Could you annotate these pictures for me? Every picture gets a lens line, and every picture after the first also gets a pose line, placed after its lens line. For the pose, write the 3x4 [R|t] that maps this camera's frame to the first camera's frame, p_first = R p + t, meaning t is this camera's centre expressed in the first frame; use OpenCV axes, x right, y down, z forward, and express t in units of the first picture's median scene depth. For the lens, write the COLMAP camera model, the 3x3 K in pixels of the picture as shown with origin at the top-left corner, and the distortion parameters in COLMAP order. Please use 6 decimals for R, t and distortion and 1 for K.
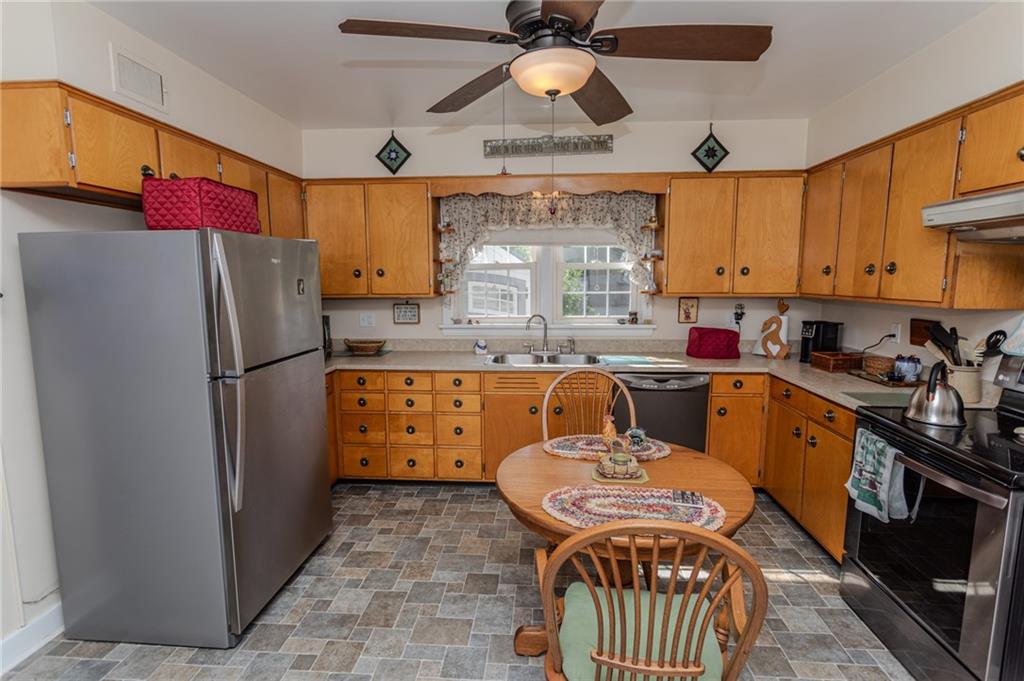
lens RADIAL K [[497.3, 0, 518.7], [0, 497.3, 334.5], [0, 0, 1]] dist [-0.000160, -0.000024]
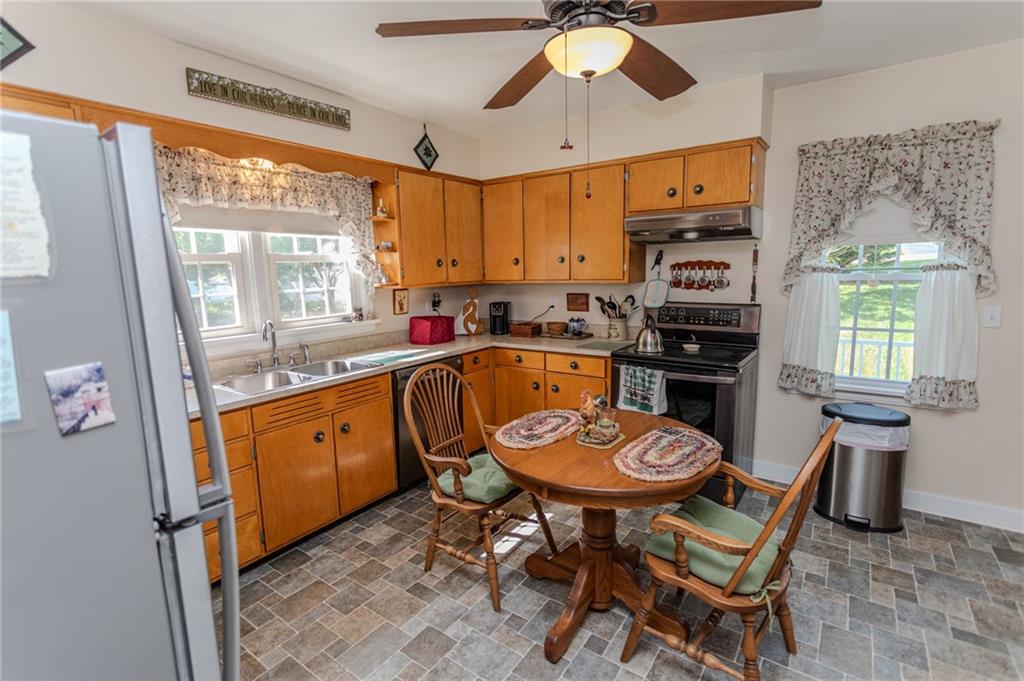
lens RADIAL K [[476.1, 0, 512.3], [0, 476.1, 335.2], [0, 0, 1]] dist [0.002293, -0.000008]
pose [[0.532992, -0.130049, 0.836066, -0.425101], [0.121884, 0.989613, 0.076232, -0.031363], [-0.837295, 0.061272, 0.543307, 0.314126]]
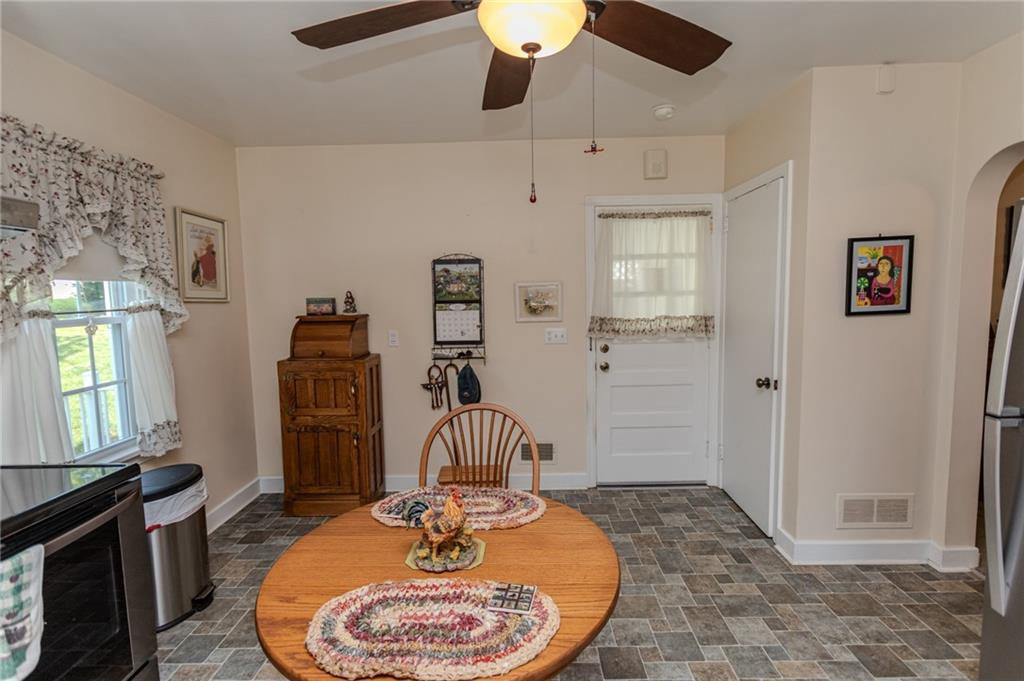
lens RADIAL K [[476.1, 0, 512.3], [0, 476.1, 335.2], [0, 0, 1]] dist [0.002293, -0.000008]
pose [[-0.998352, 0.018104, -0.054458, 0.075154], [0.006804, 0.979581, 0.200933, -0.100714], [0.056984, 0.200231, -0.978090, 0.903781]]
